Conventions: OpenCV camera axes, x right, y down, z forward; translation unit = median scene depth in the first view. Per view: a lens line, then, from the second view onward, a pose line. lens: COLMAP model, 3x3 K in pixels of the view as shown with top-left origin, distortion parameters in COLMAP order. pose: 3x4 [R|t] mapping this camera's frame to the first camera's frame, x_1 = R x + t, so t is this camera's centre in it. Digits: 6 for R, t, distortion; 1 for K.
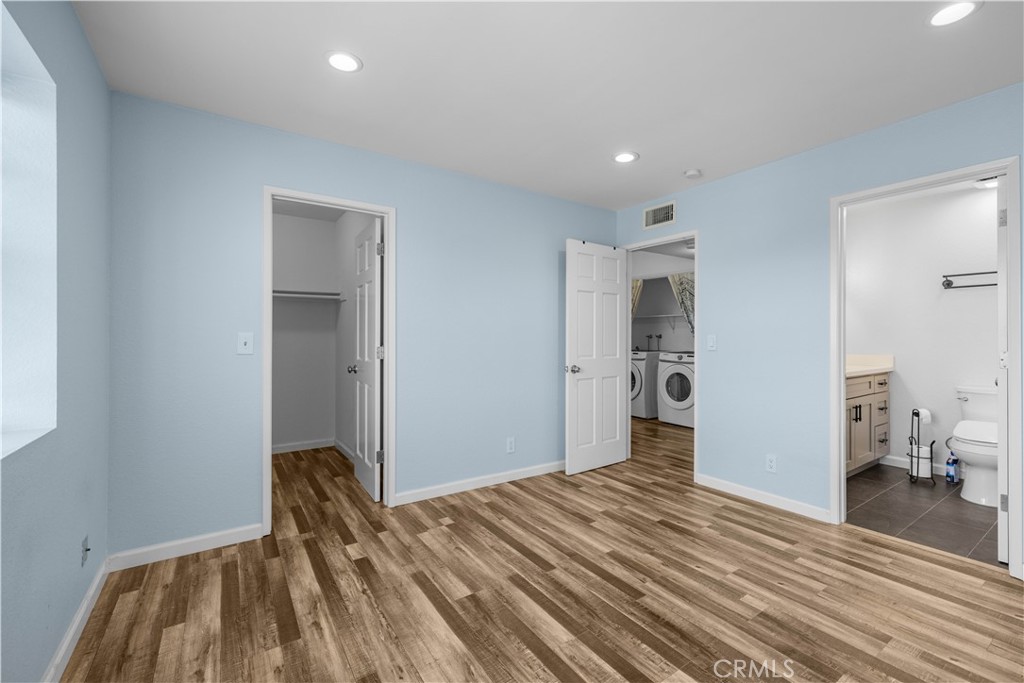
lens RADIAL K [[434.1, 0, 527.1], [0, 434.1, 331.8], [0, 0, 1]] dist [0.001341, 0.000058]
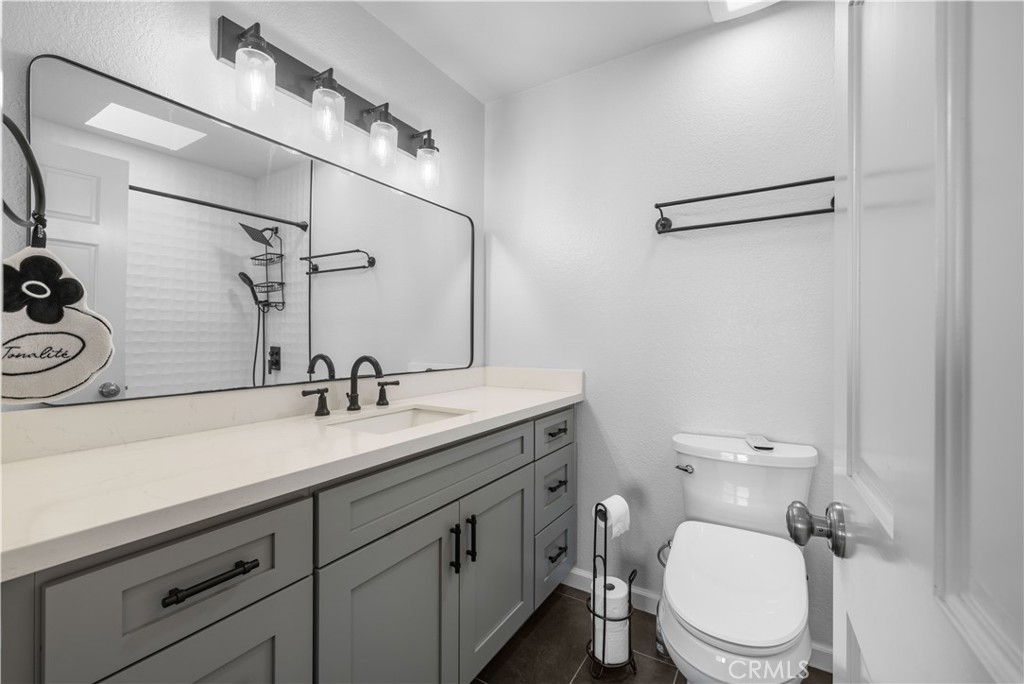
lens RADIAL K [[434.3, 0, 512.0], [0, 434.3, 342.0], [0, 0, 1]] dist [0.000727, 0.000103]
pose [[0.919817, -0.006310, 0.392296, 0.632696], [0.000945, 0.999903, 0.013866, 0.015378], [-0.392345, -0.012383, 0.919735, 0.630027]]
